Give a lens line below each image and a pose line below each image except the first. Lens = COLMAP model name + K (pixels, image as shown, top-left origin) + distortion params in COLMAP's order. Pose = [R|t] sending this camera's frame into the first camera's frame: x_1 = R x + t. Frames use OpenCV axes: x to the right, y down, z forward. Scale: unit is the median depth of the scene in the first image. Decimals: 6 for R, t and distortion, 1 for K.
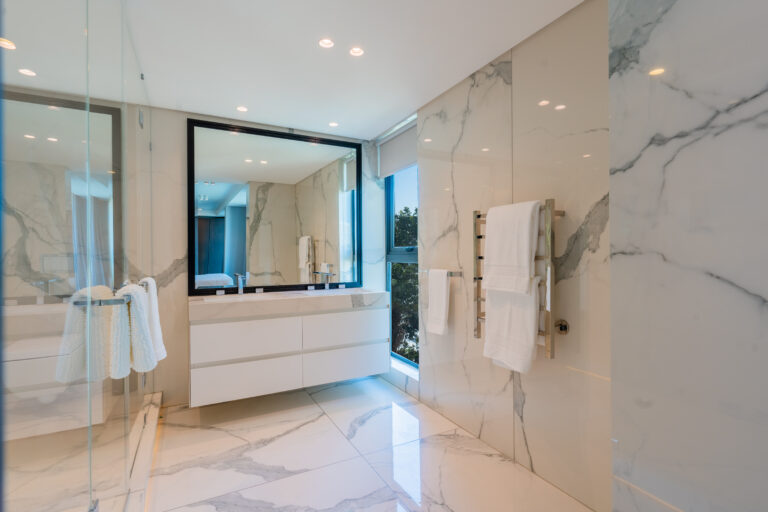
lens RADIAL K [[369.4, 0, 382.0], [0, 369.4, 255.5], [0, 0, 1]] dist [0.001266, 0.000421]
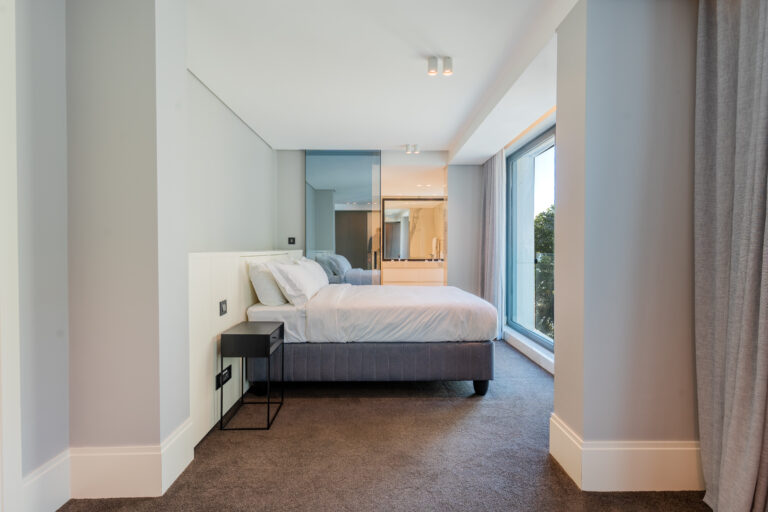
lens RADIAL K [[375.9, 0, 381.9], [0, 375.9, 251.0], [0, 0, 1]] dist [0.001571, 0.000229]
pose [[0.890260, 0.005404, -0.455420, 0.914886], [0.001549, 0.999888, 0.014892, -0.017332], [0.455449, -0.013963, 0.890152, -1.832875]]
